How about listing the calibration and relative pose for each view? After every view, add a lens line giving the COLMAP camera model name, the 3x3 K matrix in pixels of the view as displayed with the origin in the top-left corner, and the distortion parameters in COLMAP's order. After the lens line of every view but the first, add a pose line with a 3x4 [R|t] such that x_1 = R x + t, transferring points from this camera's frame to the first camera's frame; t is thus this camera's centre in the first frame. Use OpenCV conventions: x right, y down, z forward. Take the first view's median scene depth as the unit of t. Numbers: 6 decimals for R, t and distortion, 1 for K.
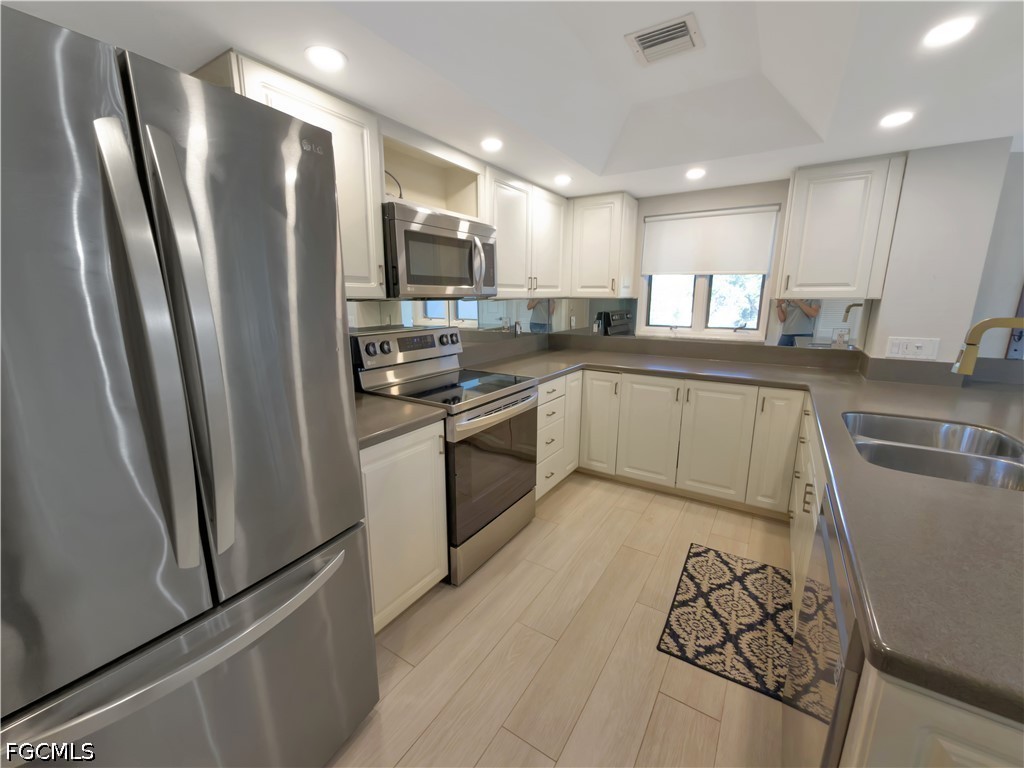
lens RADIAL K [[418.8, 0, 512.0], [0, 418.8, 384.0], [0, 0, 1]] dist [-0.000151, 0.000163]
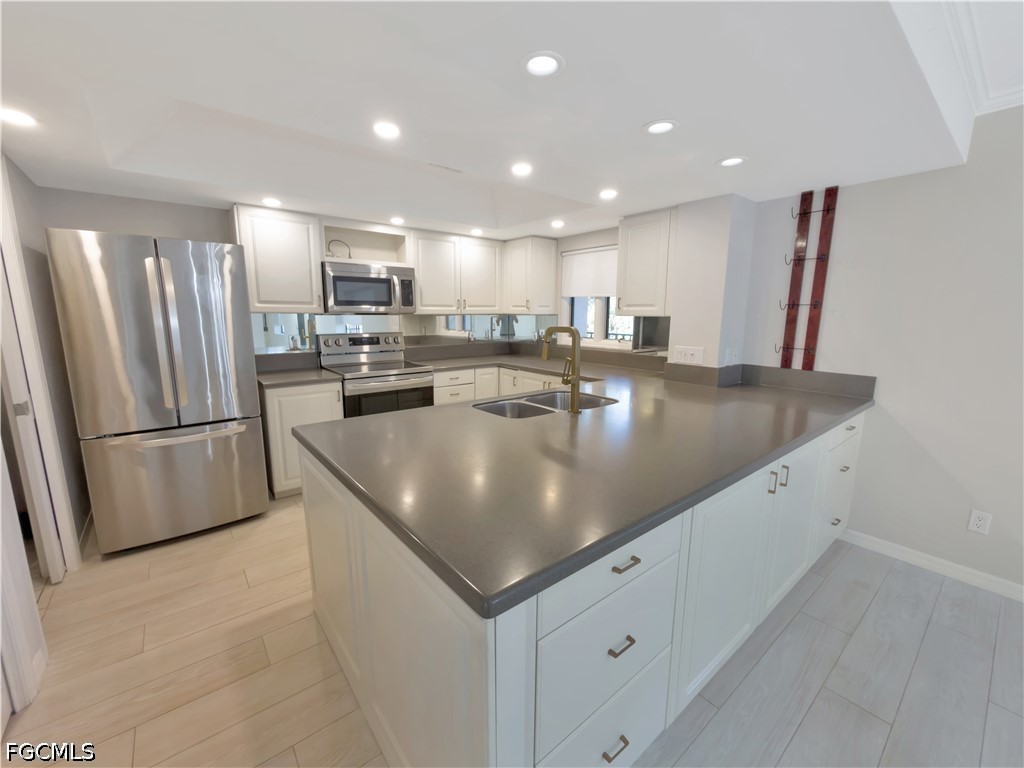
lens RADIAL K [[421.8, 0, 512.0], [0, 421.8, 384.0], [0, 0, 1]] dist [0.002161, 0.000094]
pose [[0.950871, 0.057170, -0.304262, 0.871843], [-0.069277, 0.997172, -0.029138, 0.078694], [0.301736, 0.048785, 0.952143, -0.387005]]
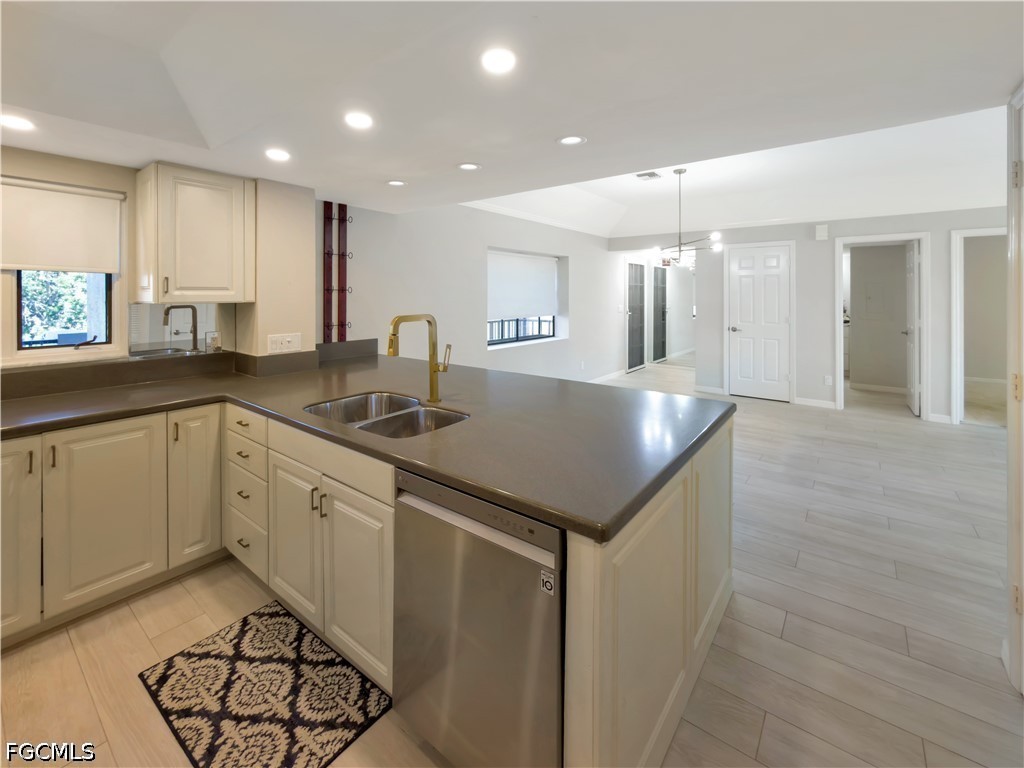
lens RADIAL K [[440.5, 0, 511.3], [0, 440.5, 292.0], [0, 0, 1]] dist [-0.001600, 0.000042]
pose [[0.095231, 0.003260, 0.995450, -0.206132], [0.208484, 0.977752, -0.023147, -0.067213], [-0.973378, 0.209740, 0.092433, 0.257688]]
